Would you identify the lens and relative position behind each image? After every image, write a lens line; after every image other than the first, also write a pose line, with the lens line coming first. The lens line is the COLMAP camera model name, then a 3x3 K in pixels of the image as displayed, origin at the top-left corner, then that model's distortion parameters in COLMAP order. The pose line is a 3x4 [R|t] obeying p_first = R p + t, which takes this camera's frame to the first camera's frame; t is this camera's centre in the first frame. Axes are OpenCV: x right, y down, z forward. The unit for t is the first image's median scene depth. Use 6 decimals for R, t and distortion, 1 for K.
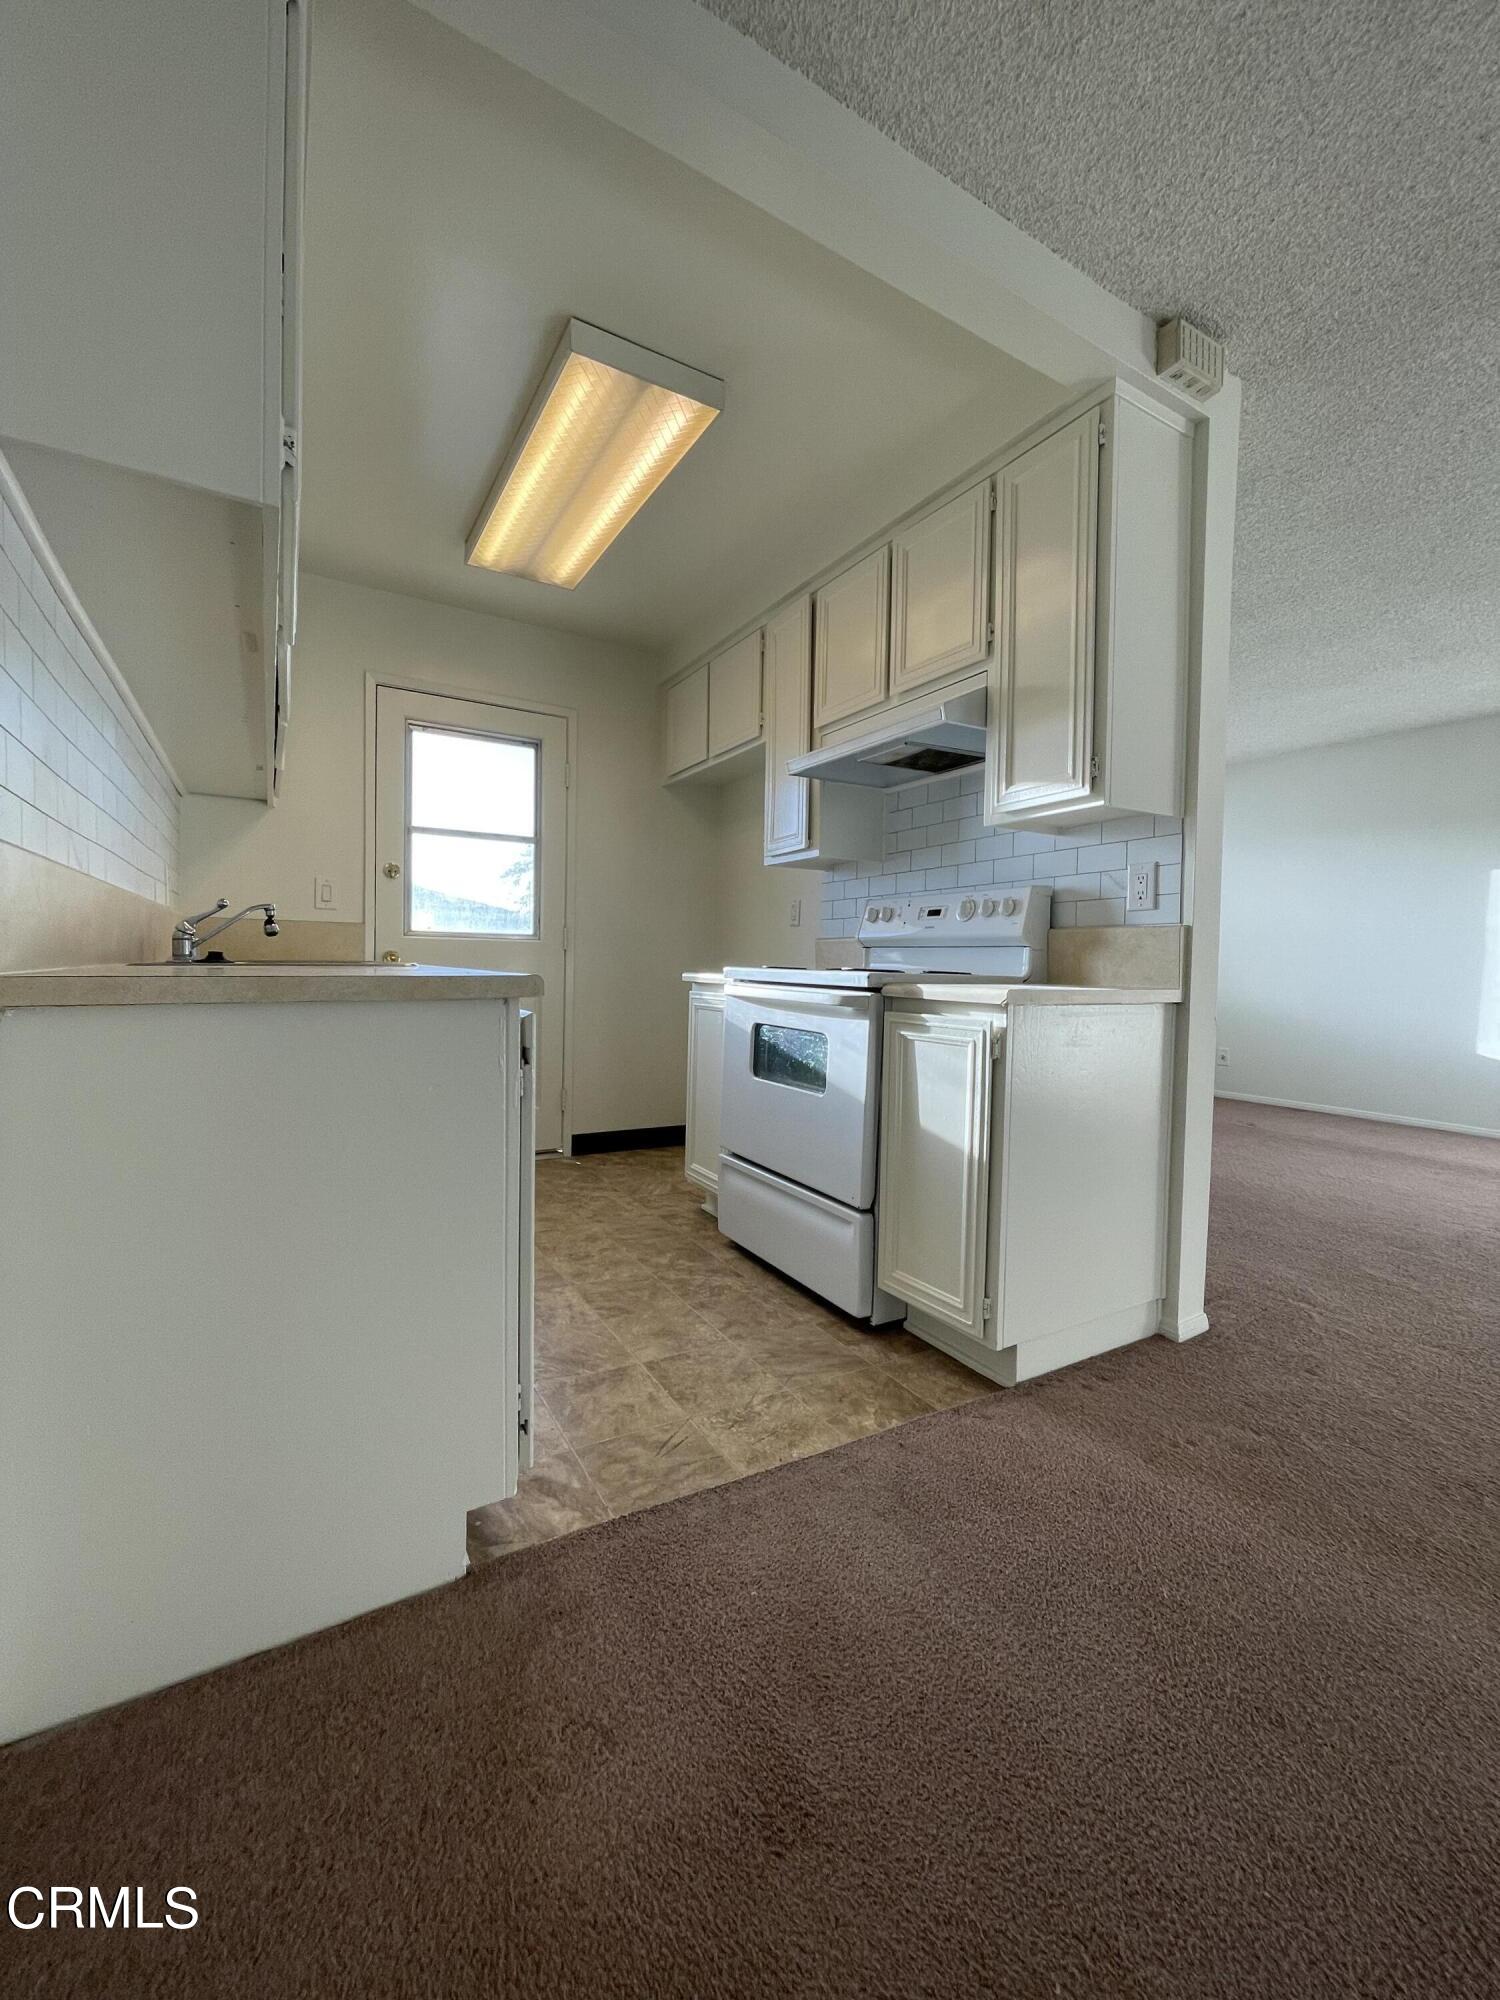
lens RADIAL K [[808.1, 0, 740.0], [0, 808.1, 989.0], [0, 0, 1]] dist [-0.009016, 0.000058]
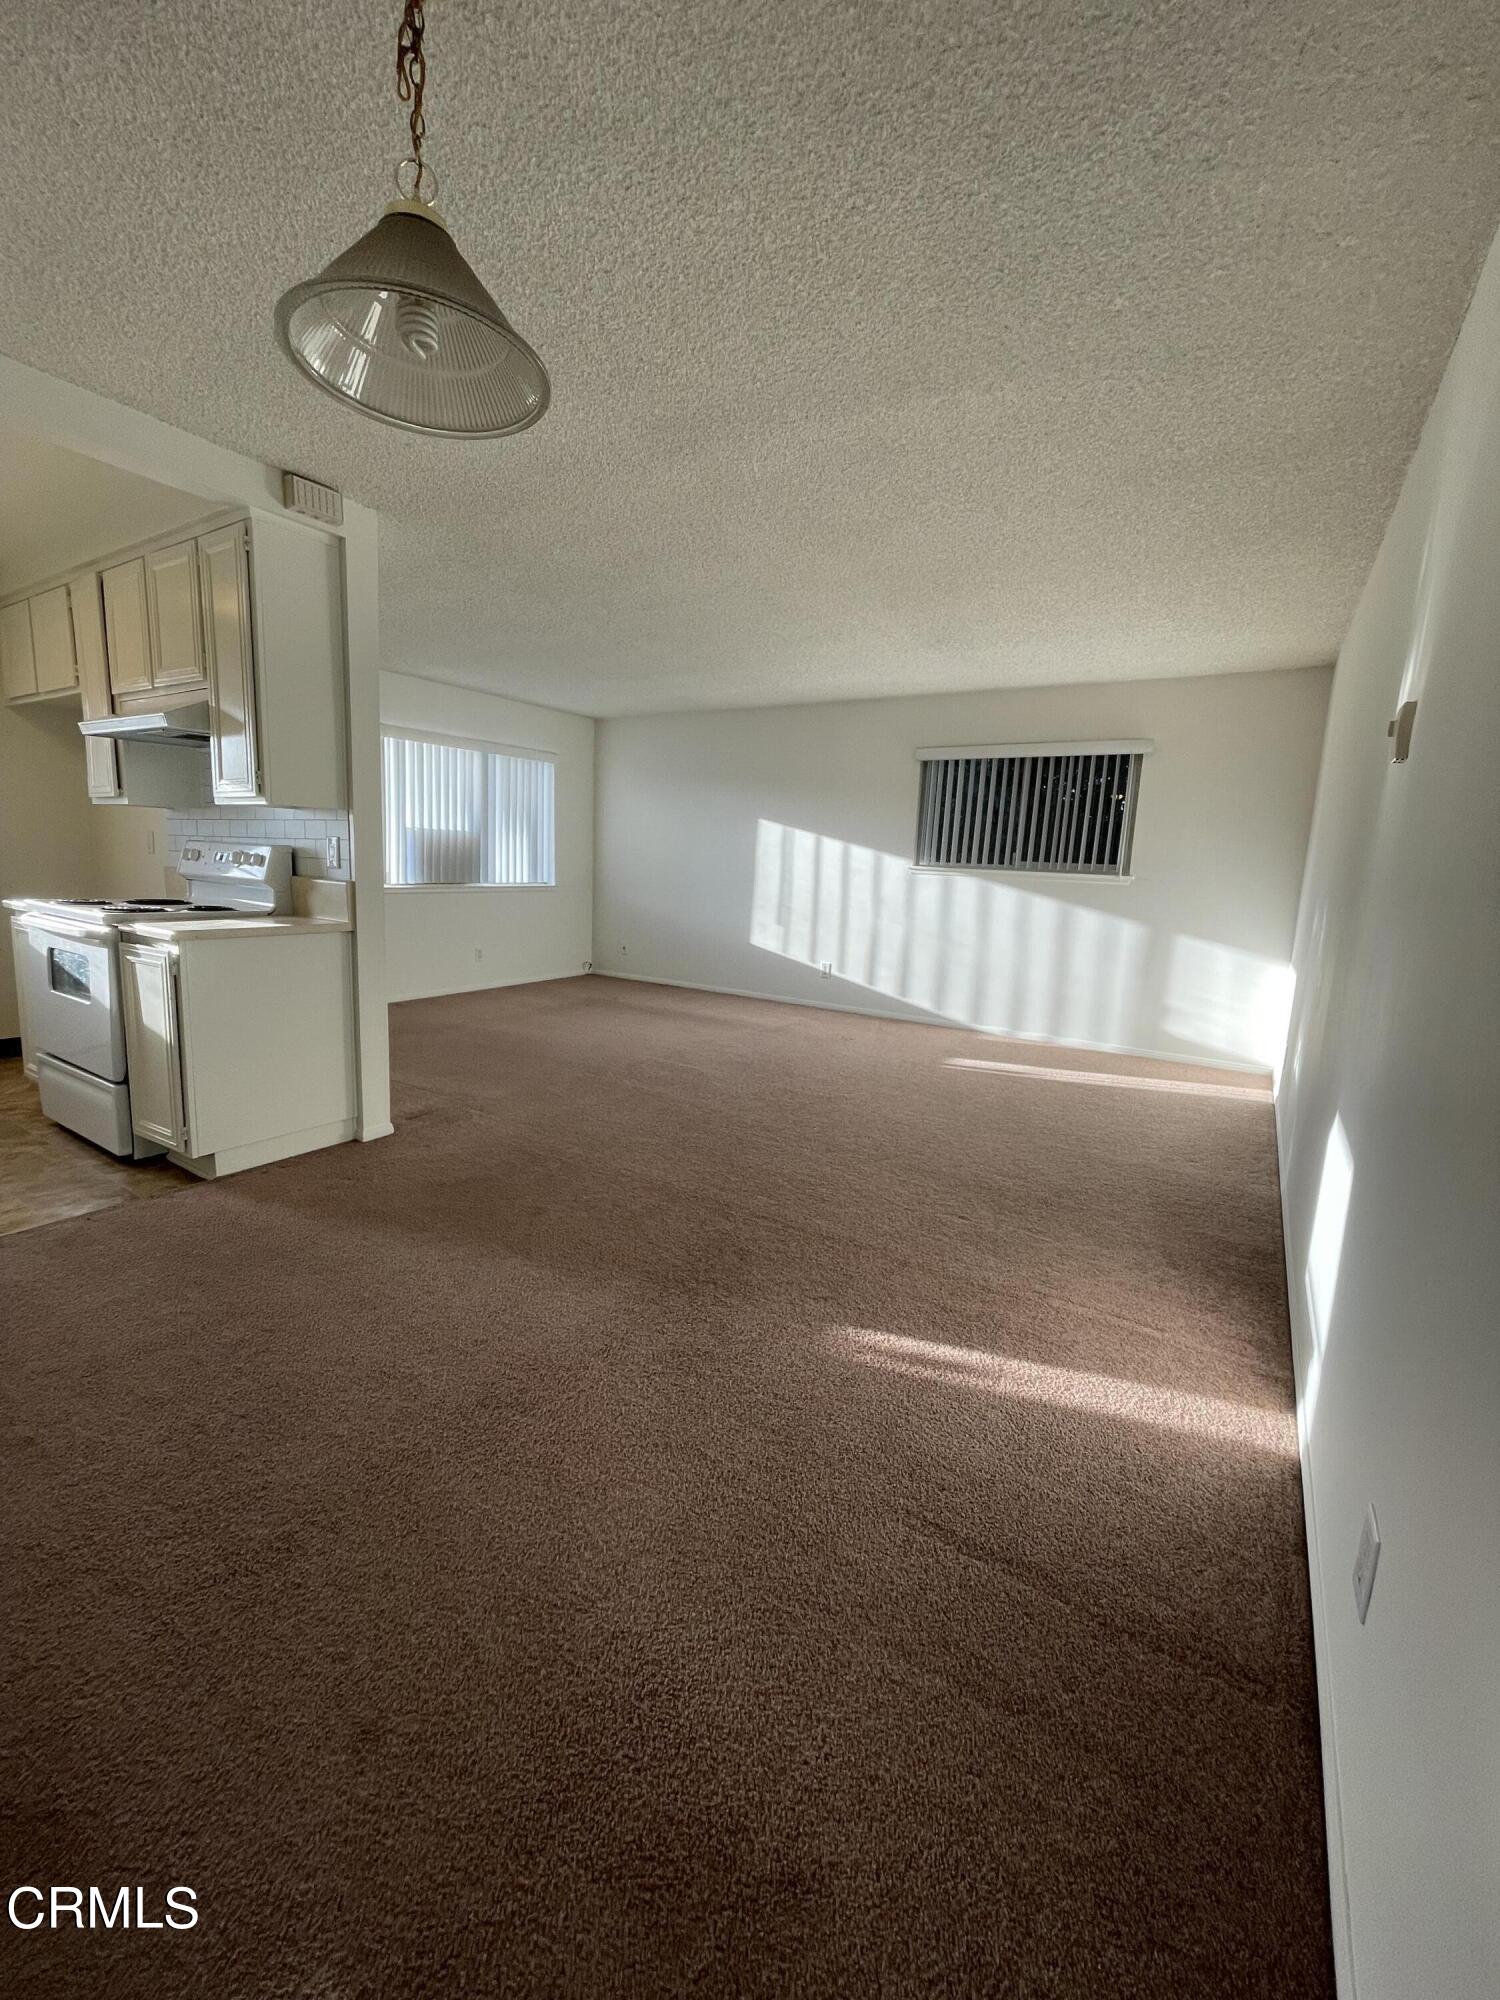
lens RADIAL K [[808.1, 0, 740.0], [0, 808.1, 989.0], [0, 0, 1]] dist [-0.009016, 0.000058]
pose [[0.886970, -0.054436, 0.458608, 0.482879], [-0.010420, 0.990417, 0.137715, -0.093004], [-0.461710, -0.126928, 0.877903, -0.717452]]
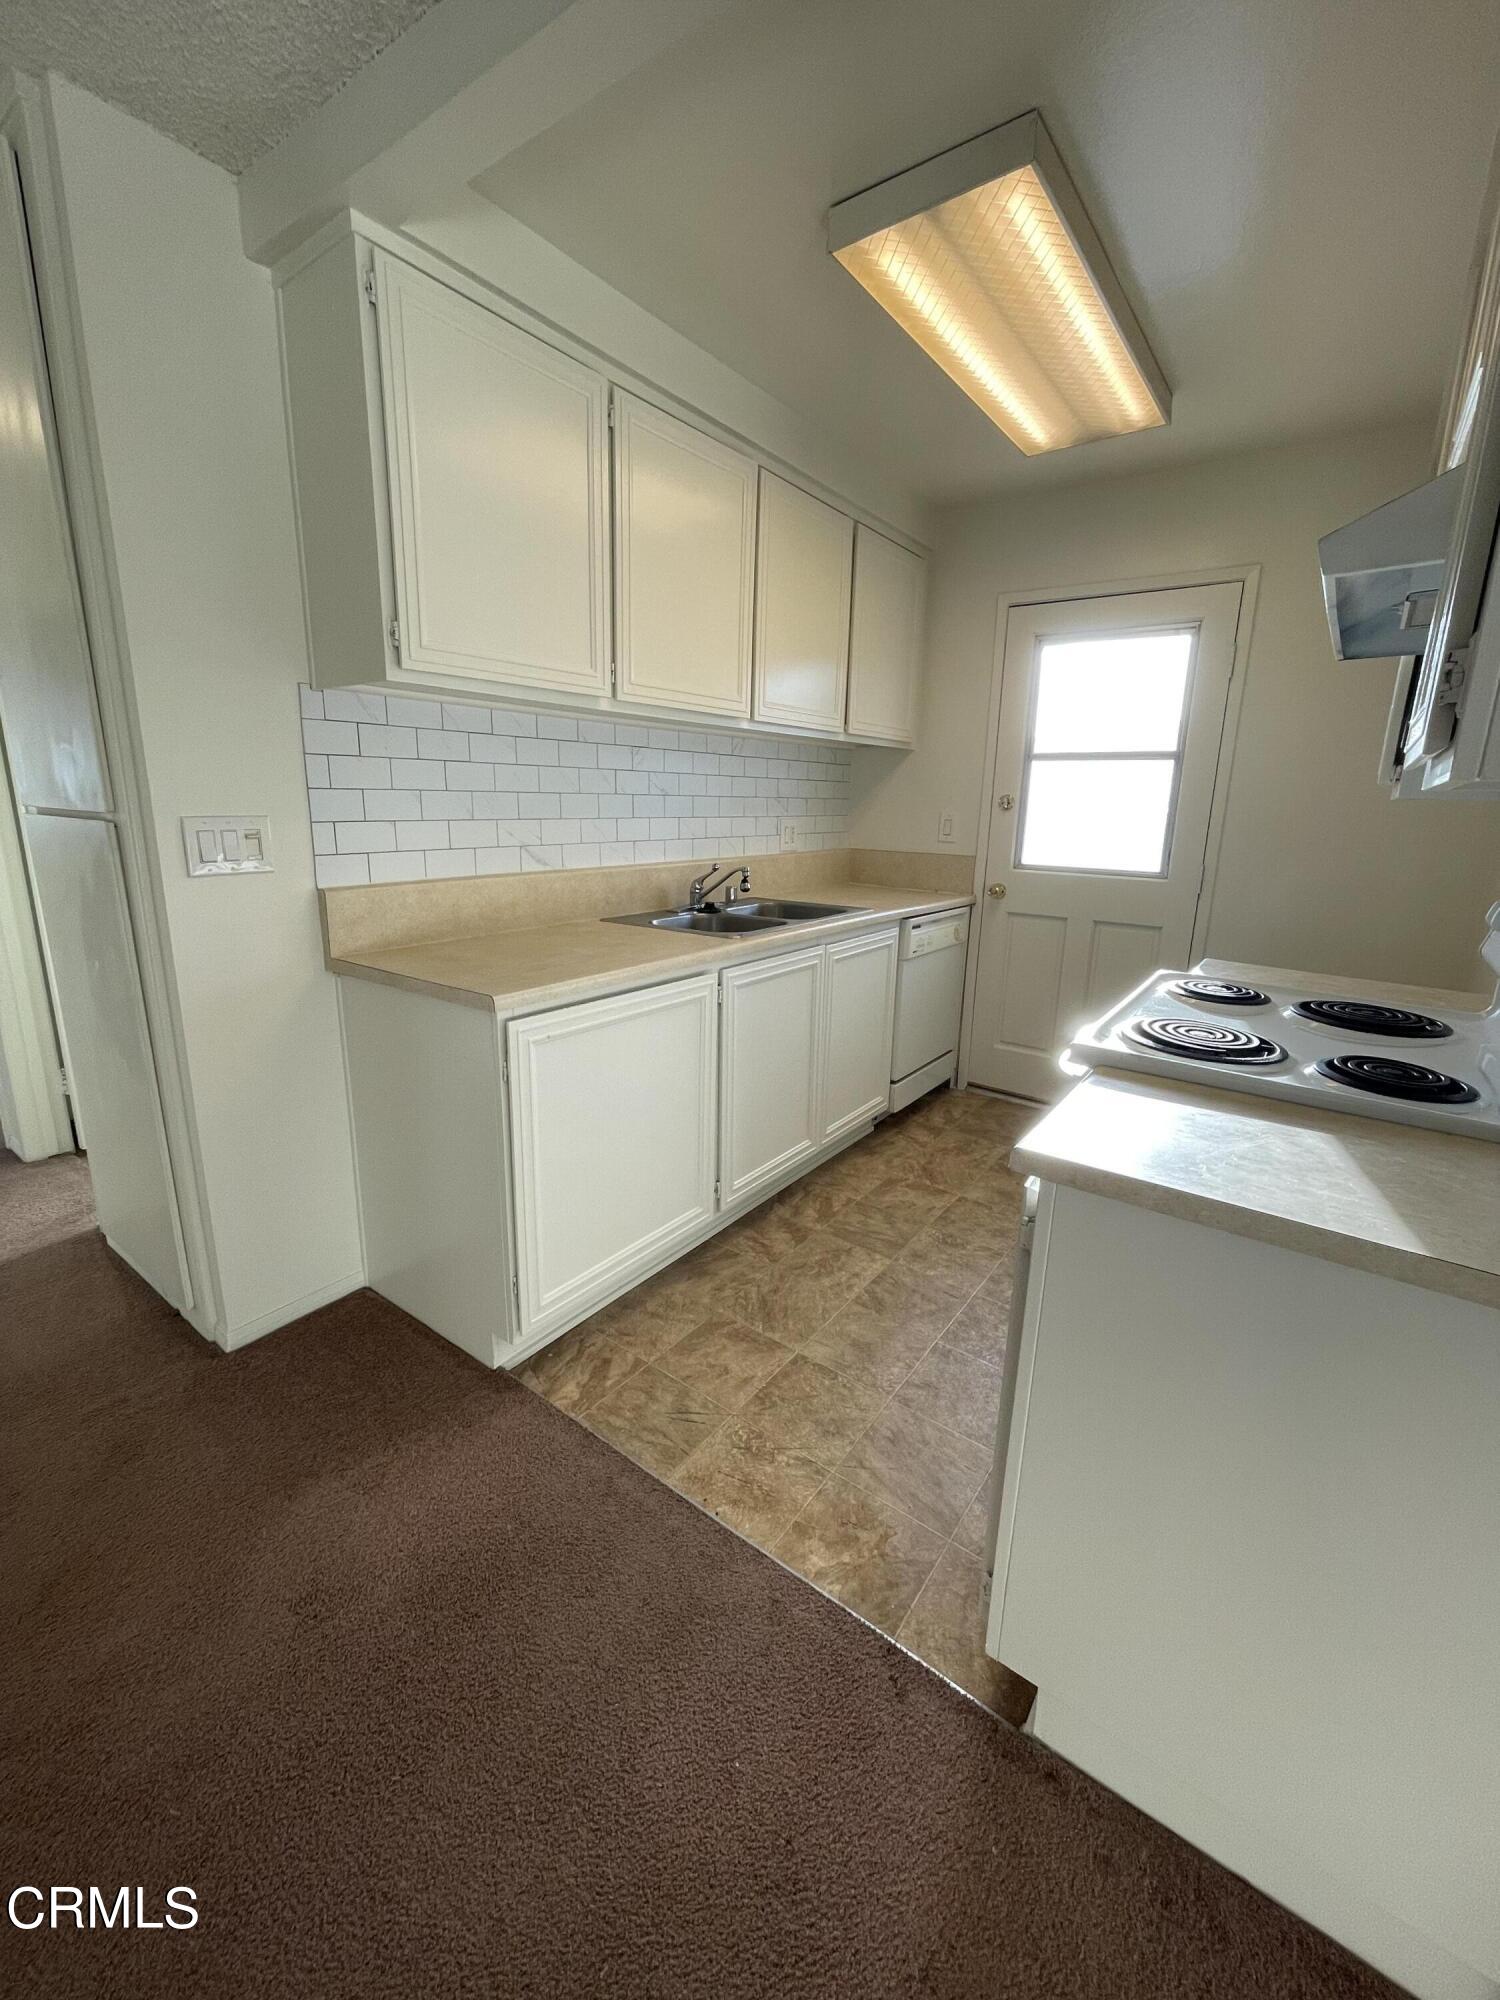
lens RADIAL K [[808.1, 0, 740.0], [0, 808.1, 989.0], [0, 0, 1]] dist [-0.009016, 0.000058]
pose [[0.389860, 0.200270, -0.898833, 0.628385], [-0.040106, 0.978832, 0.200699, -0.180221], [0.920000, -0.042196, 0.389640, 0.504892]]
